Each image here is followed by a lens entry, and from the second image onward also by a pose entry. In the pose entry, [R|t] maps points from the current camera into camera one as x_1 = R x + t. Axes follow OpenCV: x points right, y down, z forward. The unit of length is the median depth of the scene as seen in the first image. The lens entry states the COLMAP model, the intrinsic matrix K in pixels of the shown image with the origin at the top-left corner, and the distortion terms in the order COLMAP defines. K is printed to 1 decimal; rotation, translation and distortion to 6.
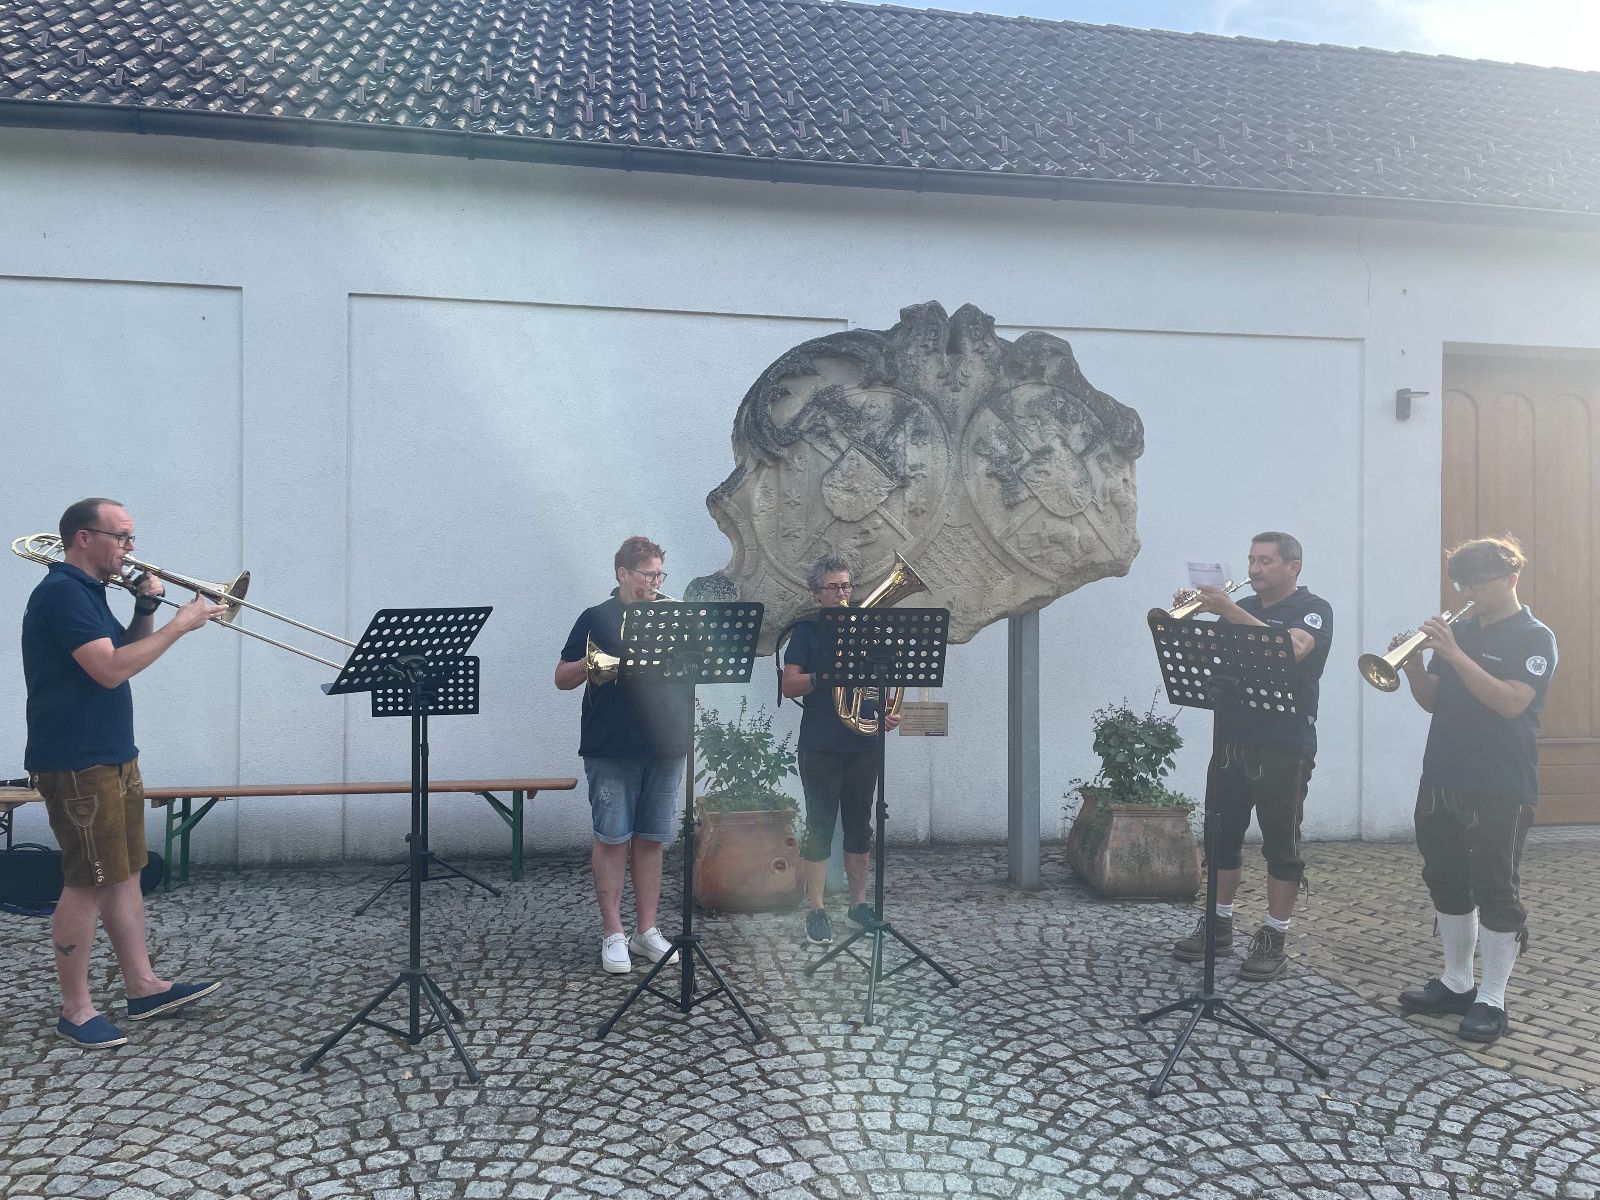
lens RADIAL K [[1213.4, 0, 811.5], [0, 1213.4, 583.6], [0, 0, 1]] dist [0.097499, -0.125605]
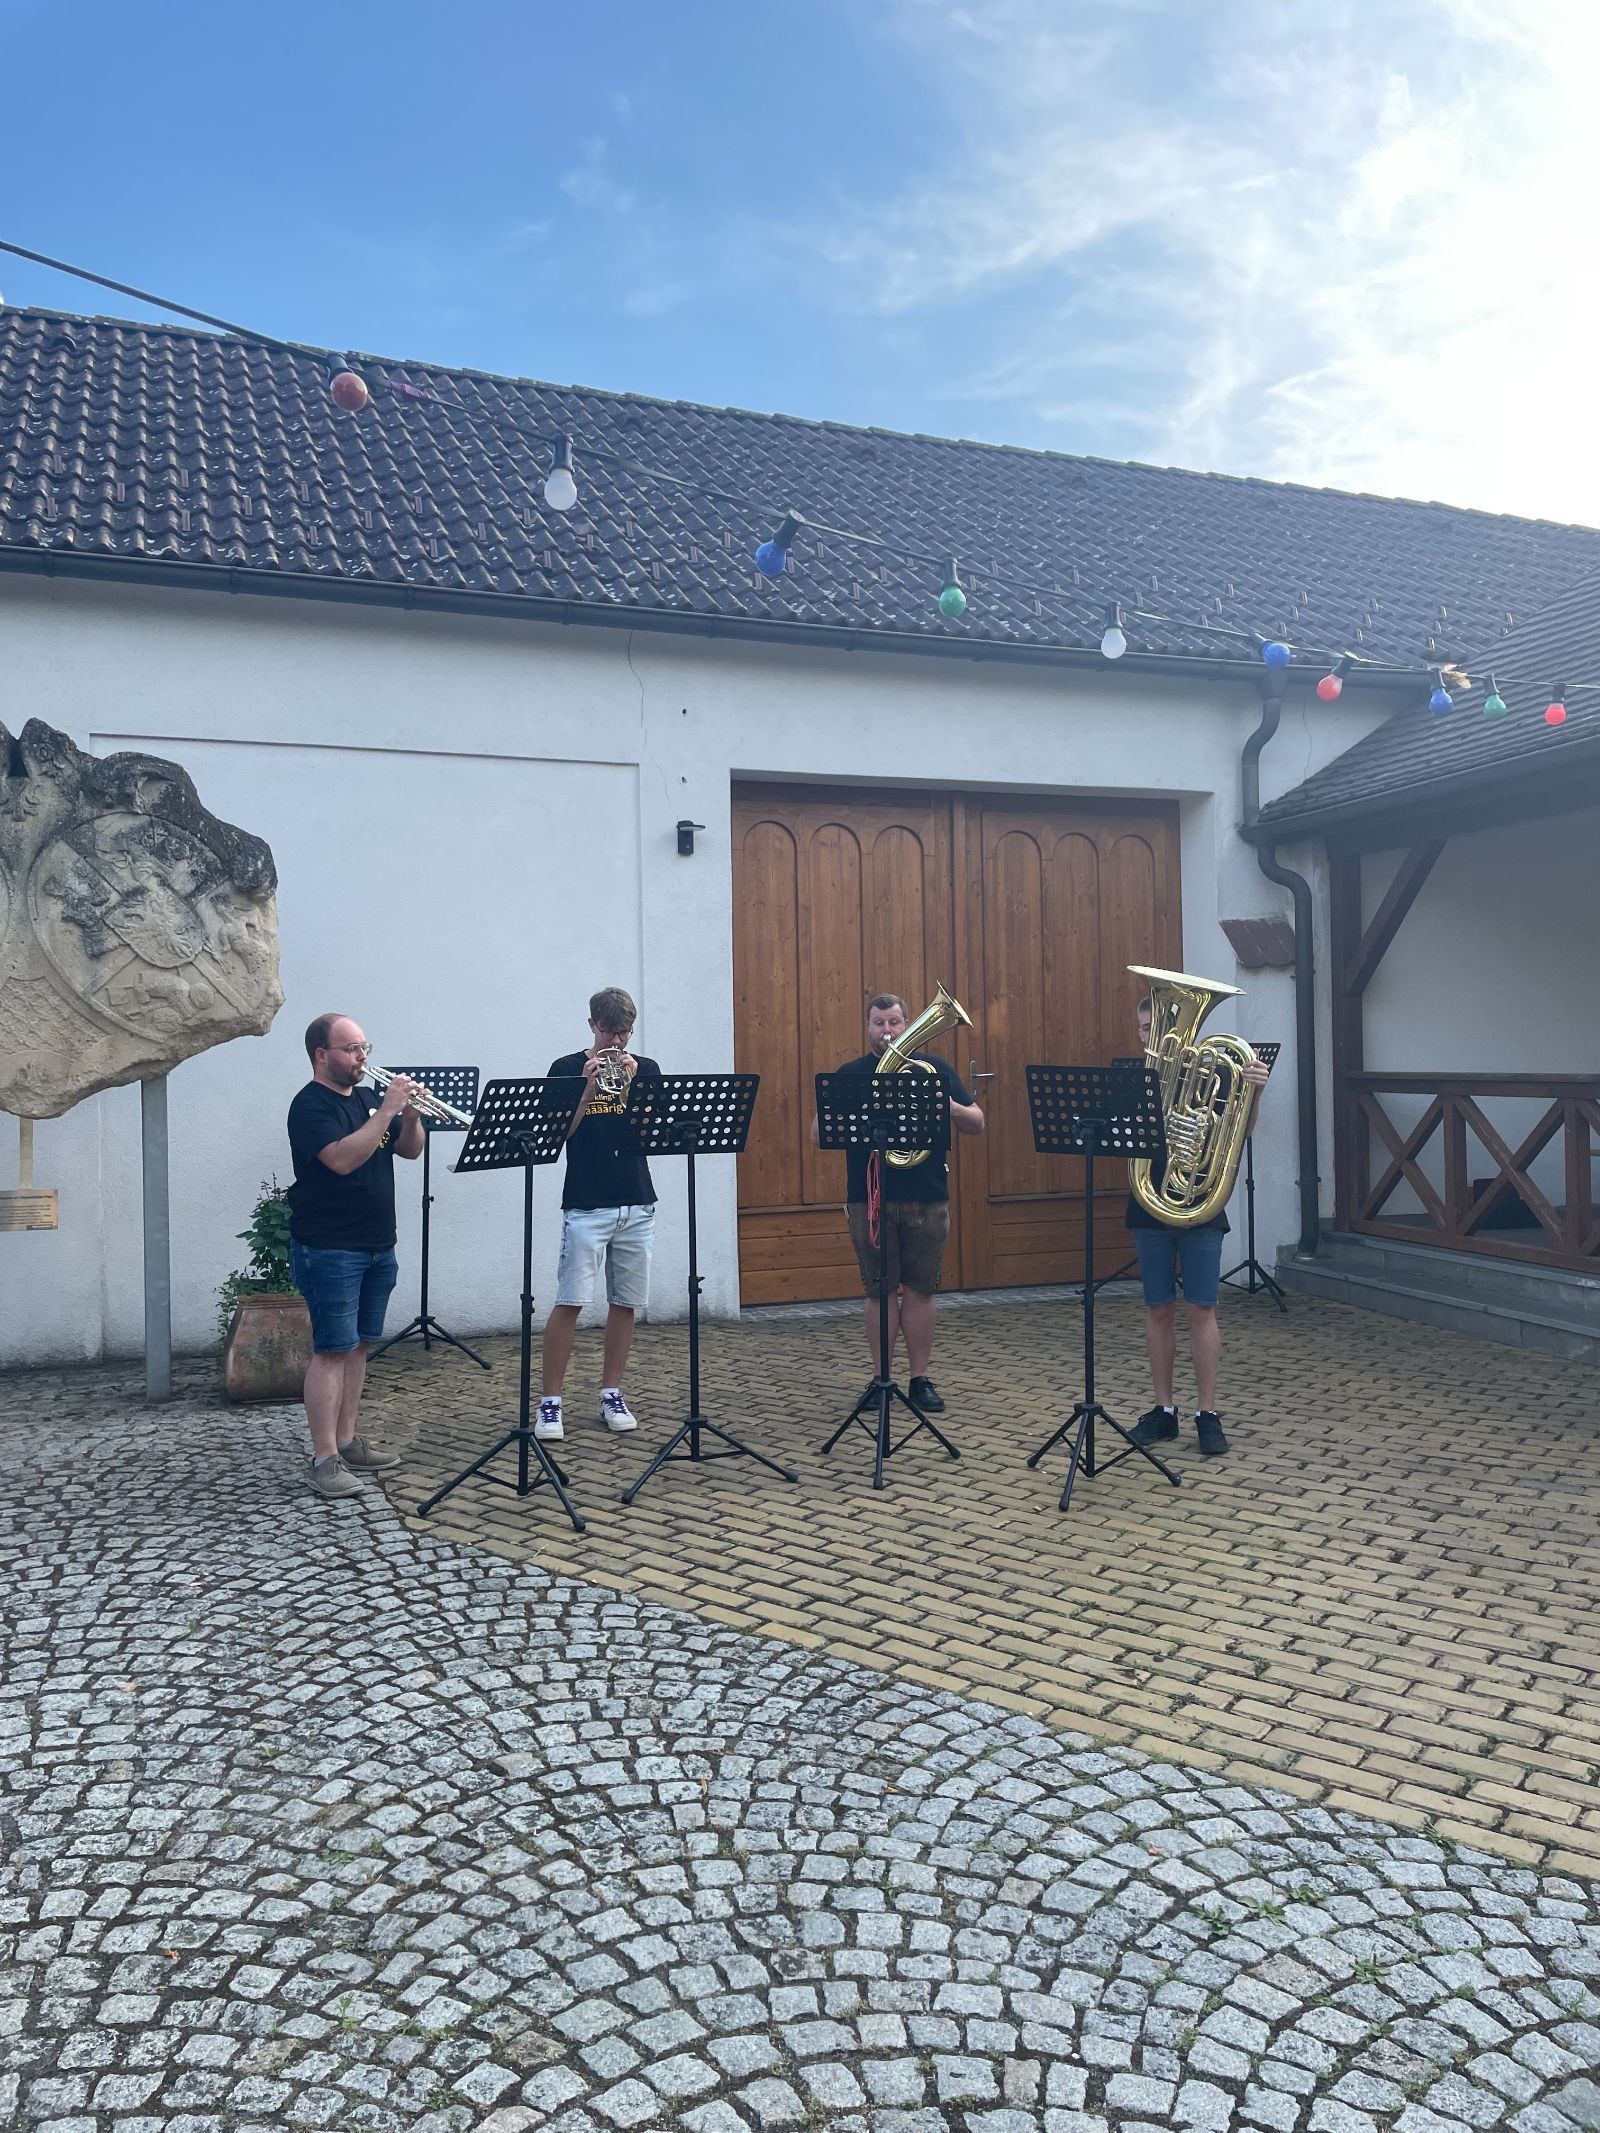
lens RADIAL K [[1617.6, 0, 787.2], [0, 1617.6, 1058.0], [0, 0, 1]] dist [0.097499, -0.125605]
pose [[0.981113, -0.022528, 0.192119, 0.427716], [0.021317, 0.999738, 0.008368, 0.009129], [-0.192257, -0.004114, 0.981336, -0.232208]]
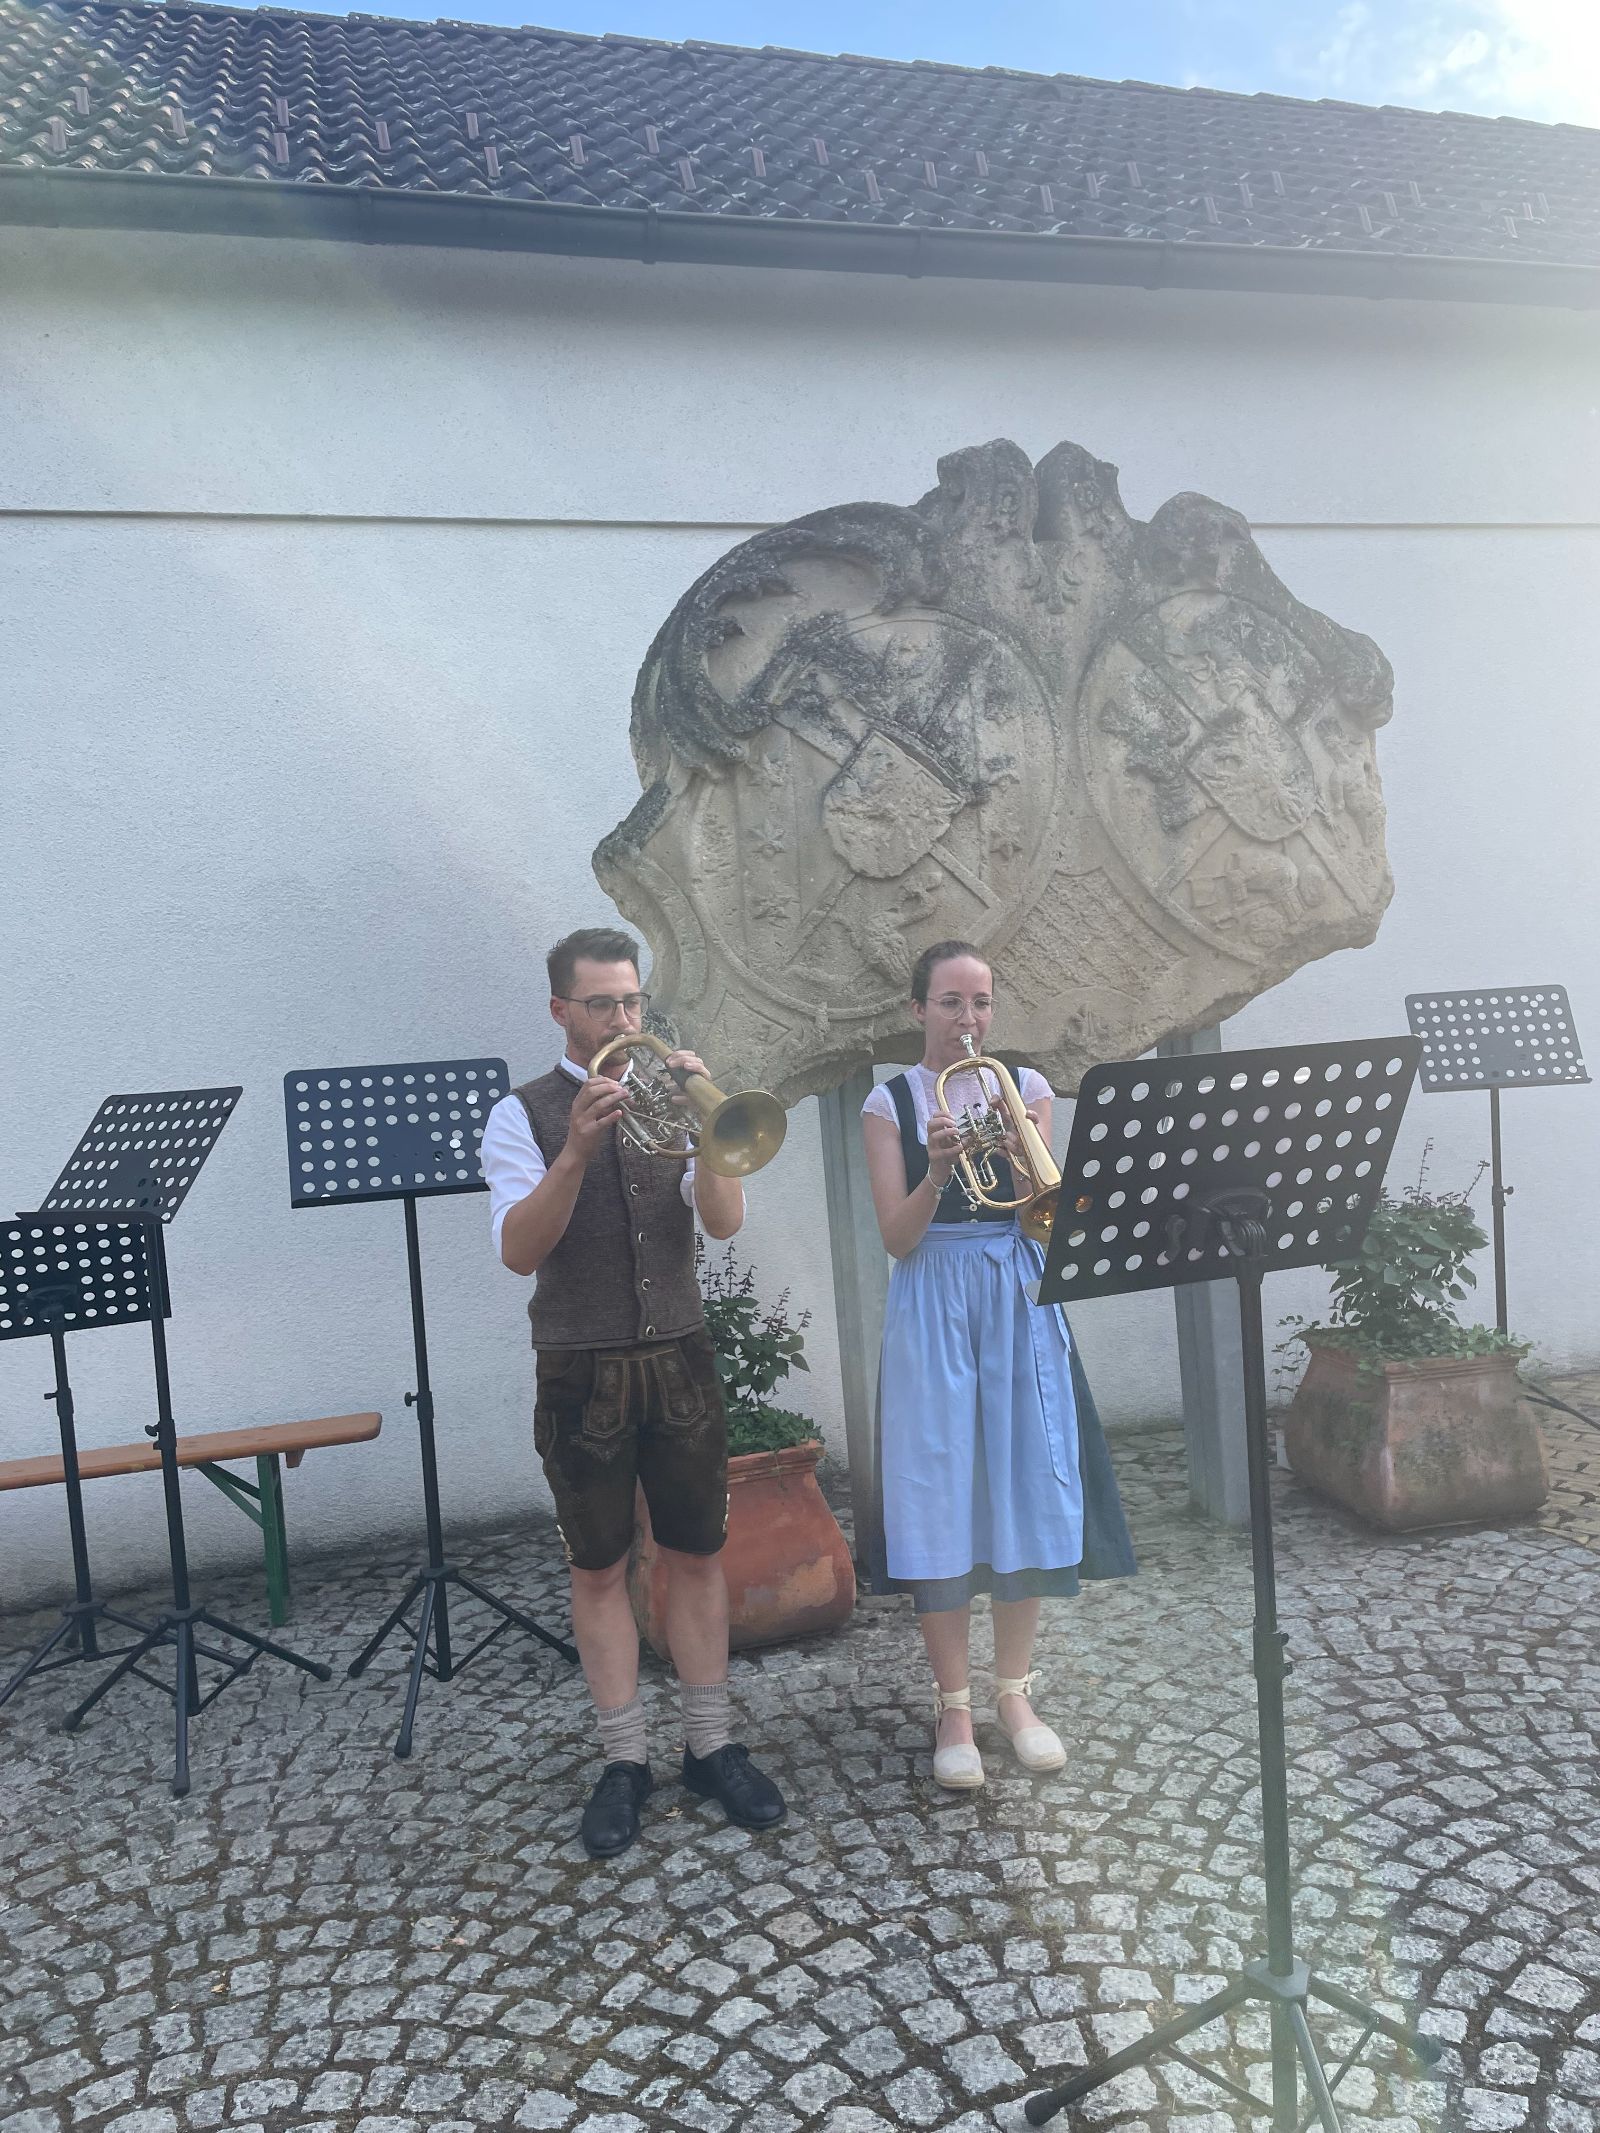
lens RADIAL K [[1617.6, 0, 831.9], [0, 1617.6, 1076.0], [0, 0, 1]] dist [0.097499, -0.125605]
pose [[0.990867, -0.087442, 0.102649, -0.066291], [0.083612, 0.995653, 0.041047, 0.002007], [-0.105792, -0.032090, 0.993870, 0.318385]]
